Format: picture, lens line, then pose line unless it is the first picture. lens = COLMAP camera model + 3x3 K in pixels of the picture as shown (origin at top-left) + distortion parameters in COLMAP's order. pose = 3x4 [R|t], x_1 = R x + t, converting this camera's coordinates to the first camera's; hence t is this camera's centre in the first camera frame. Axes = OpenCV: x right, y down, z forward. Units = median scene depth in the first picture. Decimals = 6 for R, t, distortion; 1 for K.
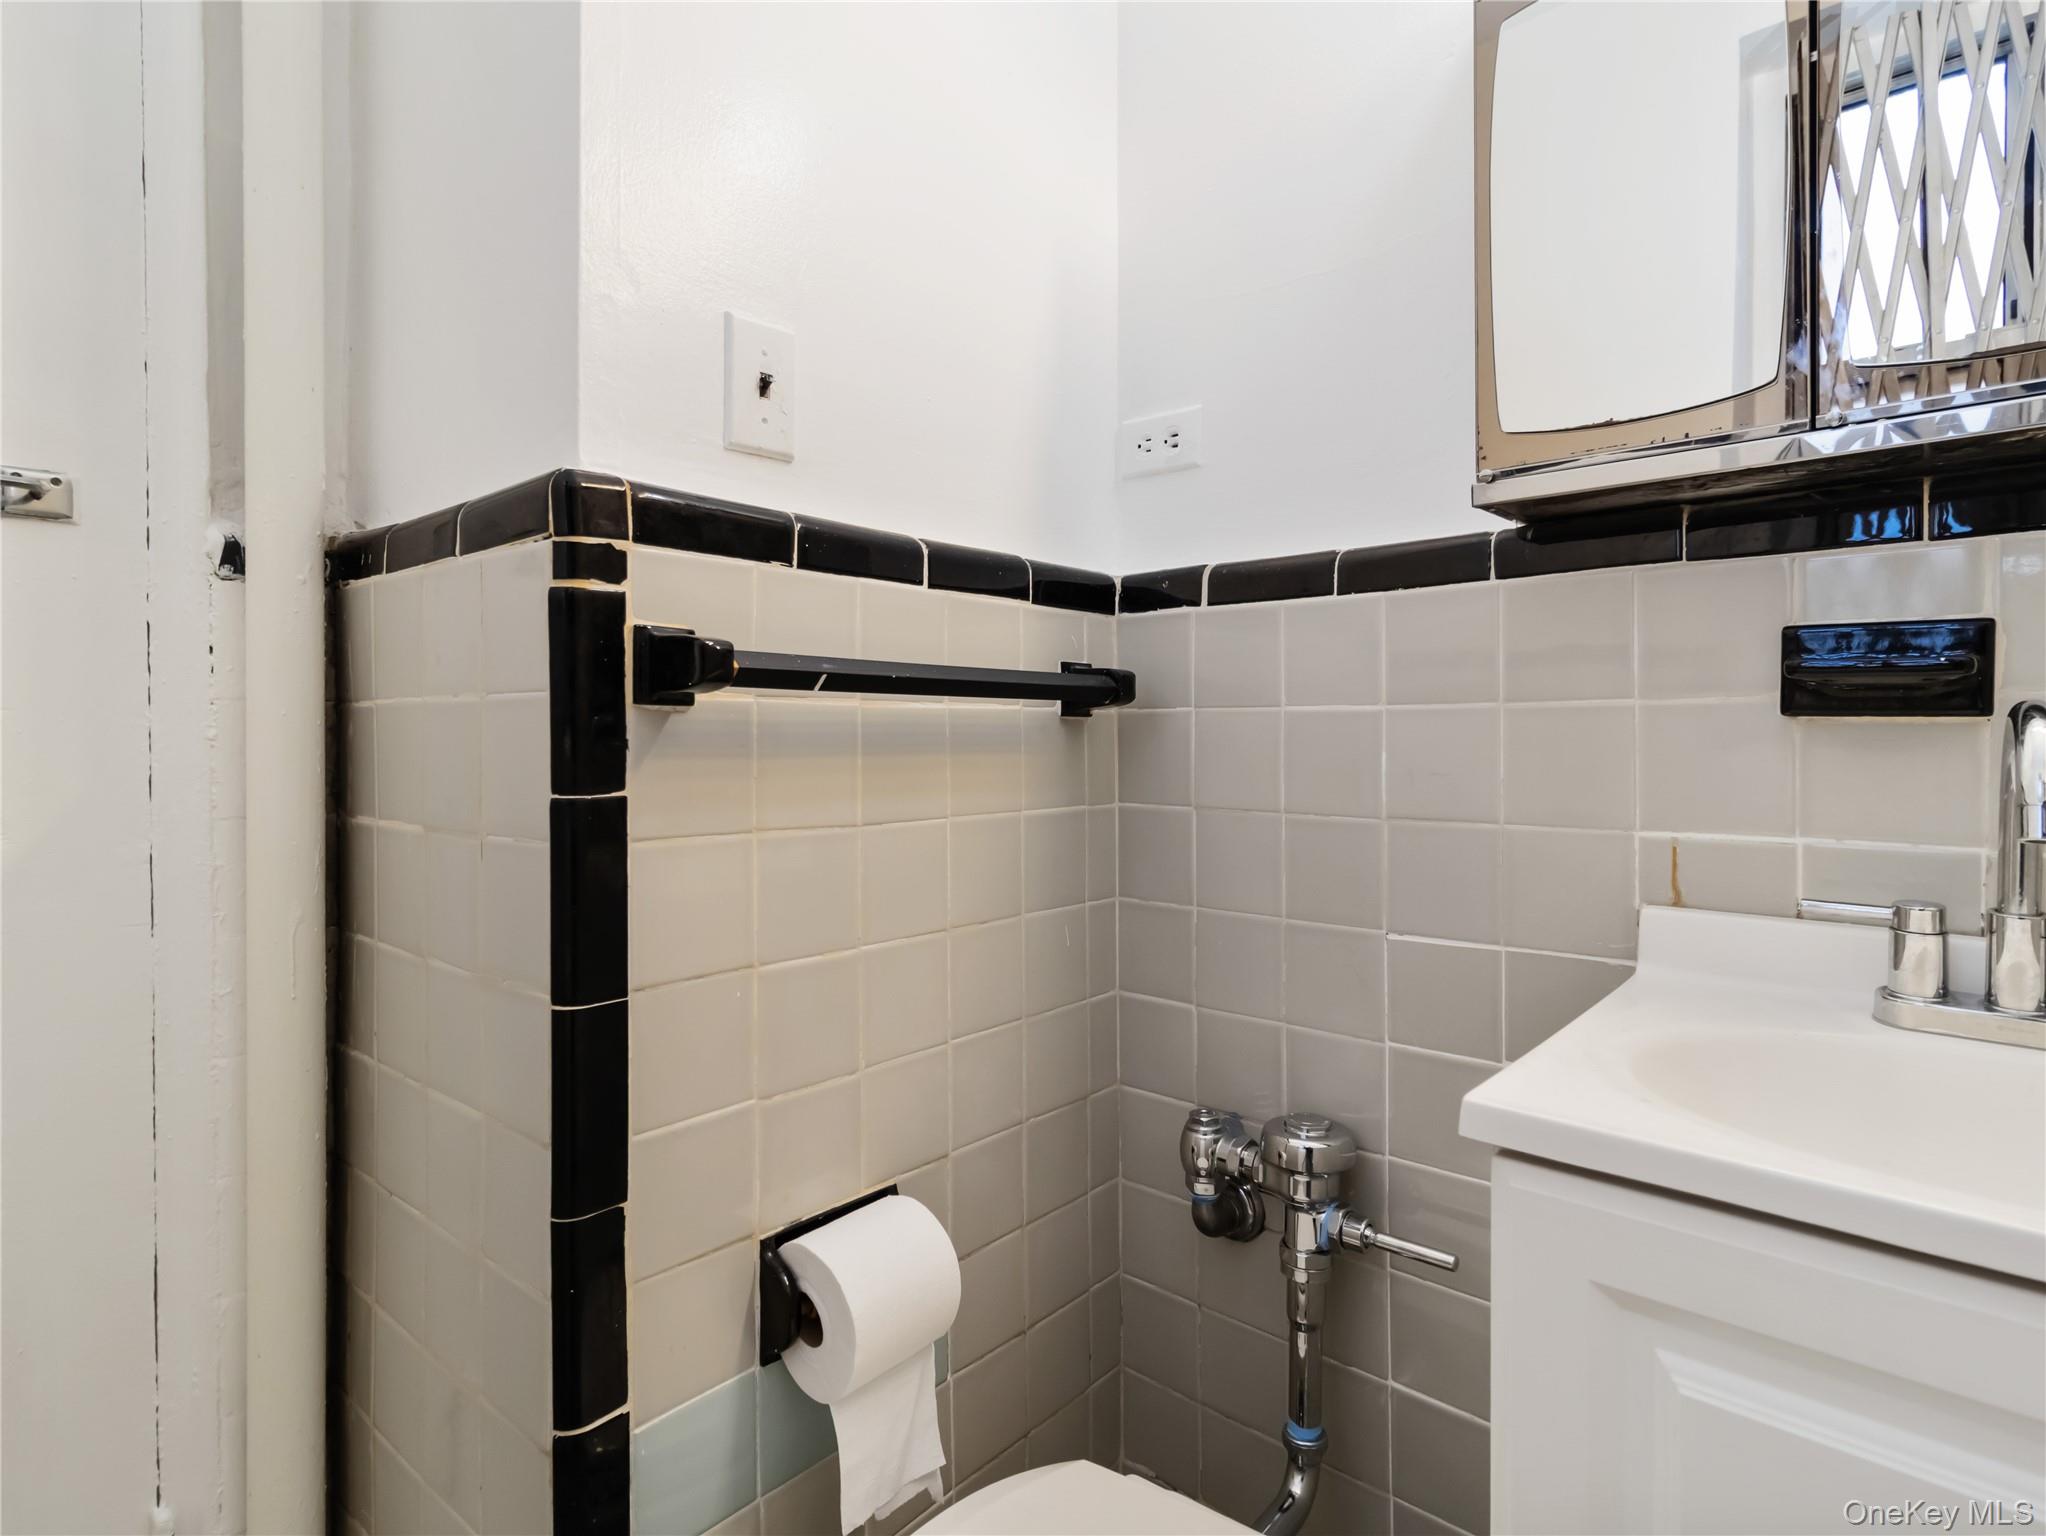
lens RADIAL K [[1089.7, 0, 1038.1], [0, 1089.7, 744.3], [0, 0, 1]] dist [0.000412, 0.000005]
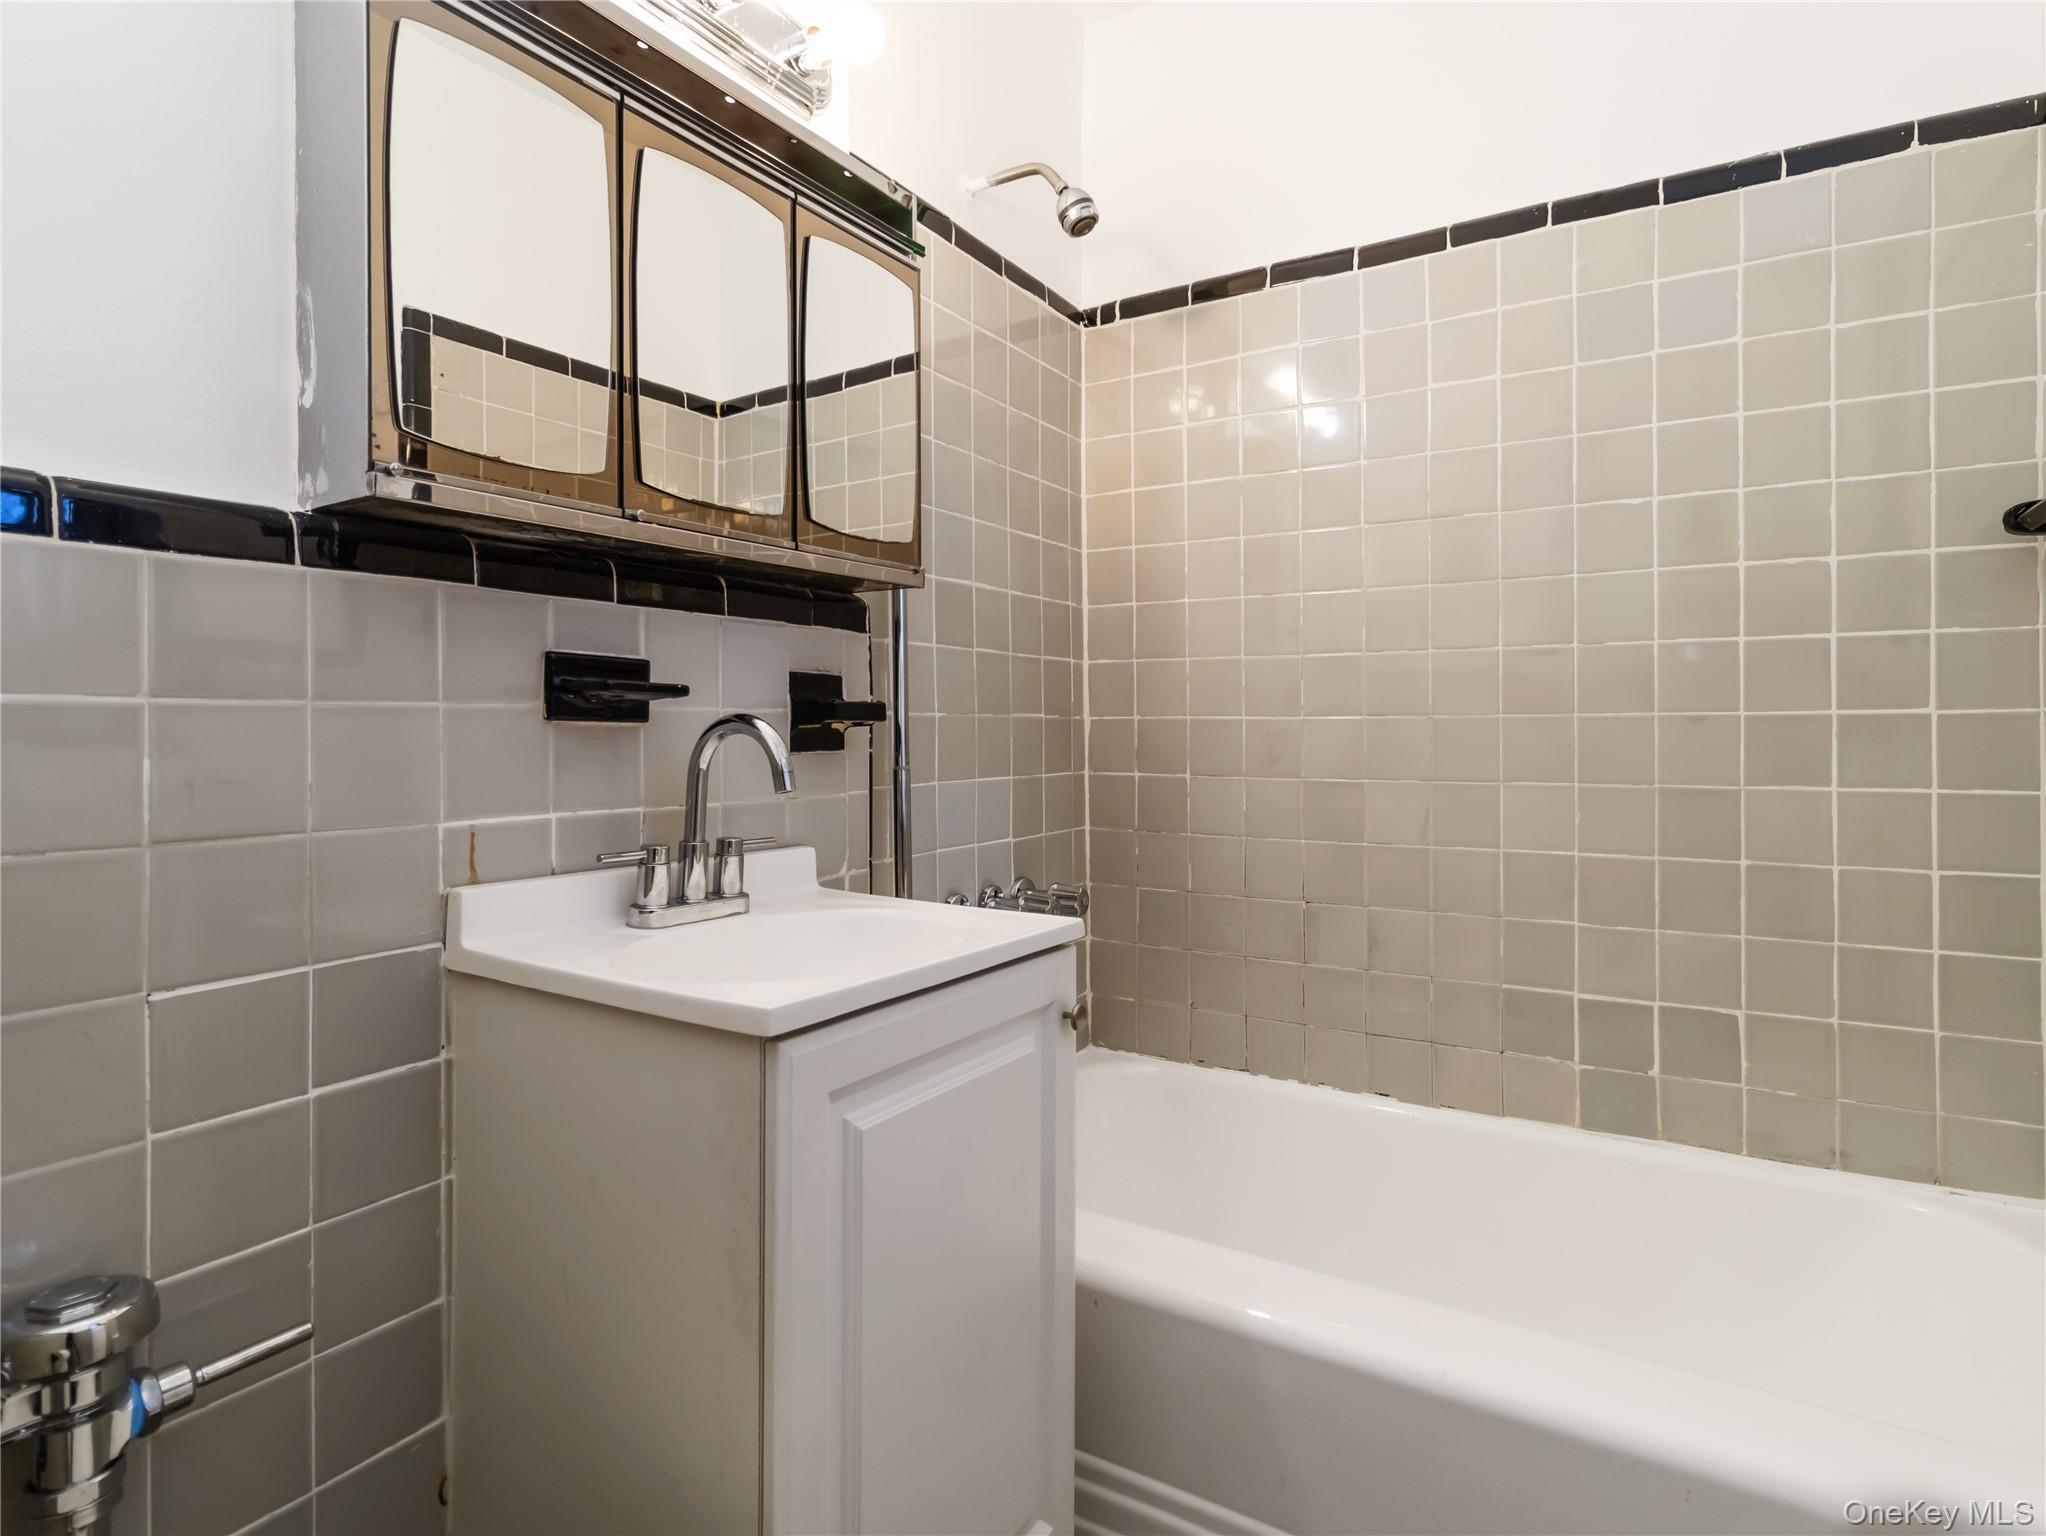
lens RADIAL K [[1089.7, 0, 1038.1], [0, 1089.7, 744.3], [0, 0, 1]] dist [0.000412, 0.000005]
pose [[-0.175349, -0.006544, 0.984485, -0.650738], [0.015153, 0.999842, 0.009345, -0.000510], [-0.984390, 0.016557, -0.175222, 0.612640]]
